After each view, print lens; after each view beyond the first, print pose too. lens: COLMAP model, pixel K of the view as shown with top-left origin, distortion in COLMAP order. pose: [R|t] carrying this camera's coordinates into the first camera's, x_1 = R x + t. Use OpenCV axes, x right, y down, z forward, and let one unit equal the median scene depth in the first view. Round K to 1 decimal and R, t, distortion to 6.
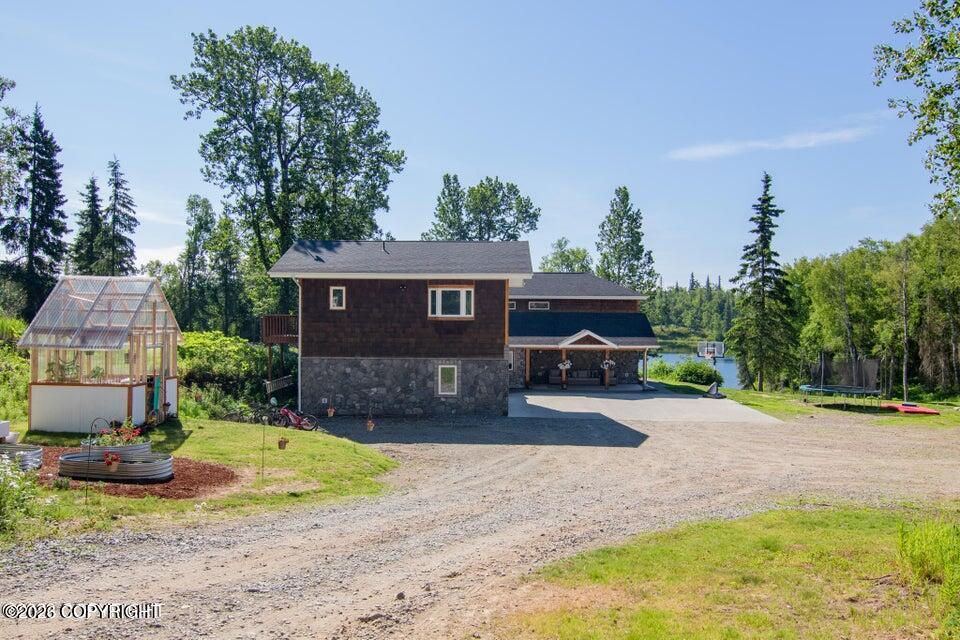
lens RADIAL K [[676.2, 0, 480.0], [0, 676.2, 320.0], [0, 0, 1]] dist [0.001964, -0.000384]
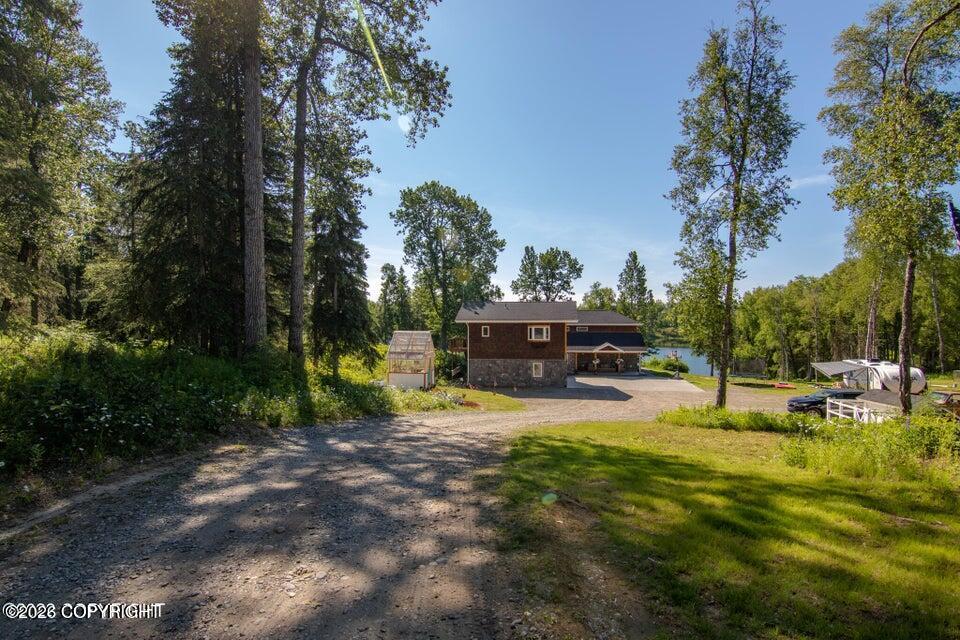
lens RADIAL K [[493.1, 0, 480.0], [0, 493.1, 320.0], [0, 0, 1]] dist [-0.005108, -0.001662]
pose [[0.992562, -0.007346, -0.121520, -0.024140], [0.007307, 0.999973, -0.000769, -0.042316], [0.121523, -0.000125, 0.992589, -0.344307]]
